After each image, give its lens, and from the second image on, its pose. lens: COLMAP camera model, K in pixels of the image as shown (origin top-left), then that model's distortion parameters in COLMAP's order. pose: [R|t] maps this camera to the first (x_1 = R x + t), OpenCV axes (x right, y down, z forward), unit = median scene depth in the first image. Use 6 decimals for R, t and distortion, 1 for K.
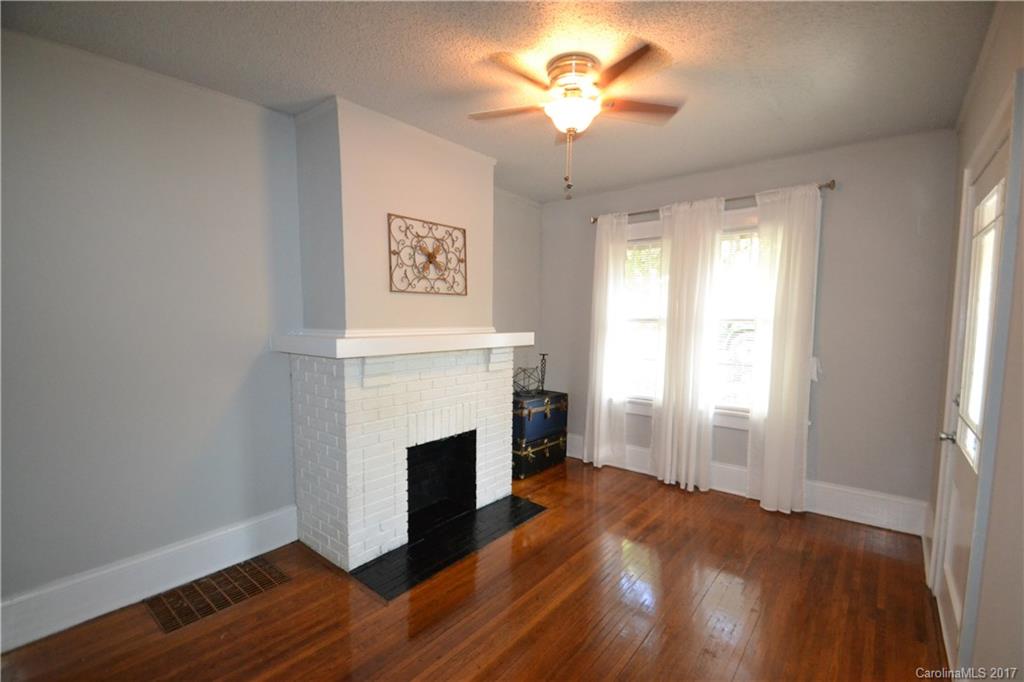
lens RADIAL K [[455.2, 0, 516.4], [0, 455.2, 360.4], [0, 0, 1]] dist [0.001295, -0.000124]
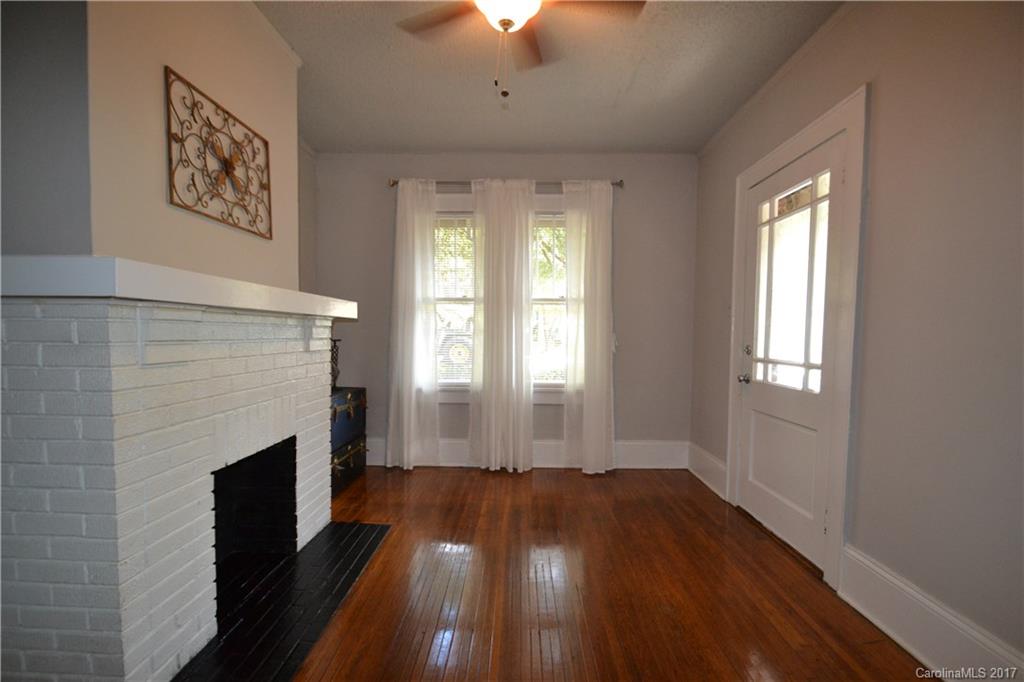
lens RADIAL K [[457.9, 0, 516.8], [0, 457.9, 361.4], [0, 0, 1]] dist [0.002195, -0.012725]
pose [[0.785100, -0.035027, 0.618378, -0.261290], [0.051833, 0.998613, -0.009243, 0.066522], [-0.617196, 0.039309, 0.785827, 0.255848]]
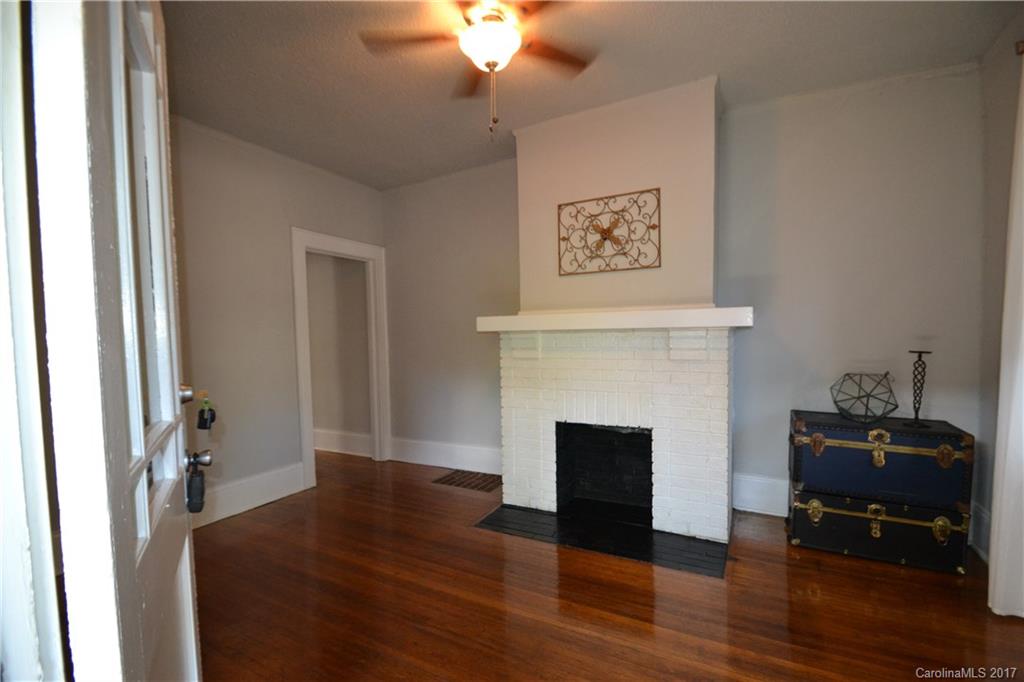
lens RADIAL K [[455.2, 0, 516.4], [0, 455.2, 360.4], [0, 0, 1]] dist [0.001295, -0.000124]
pose [[0.194367, 0.045620, -0.979868, 0.690825], [-0.076685, 0.996568, 0.031186, 0.022104], [0.977927, 0.069079, 0.197198, 0.617289]]
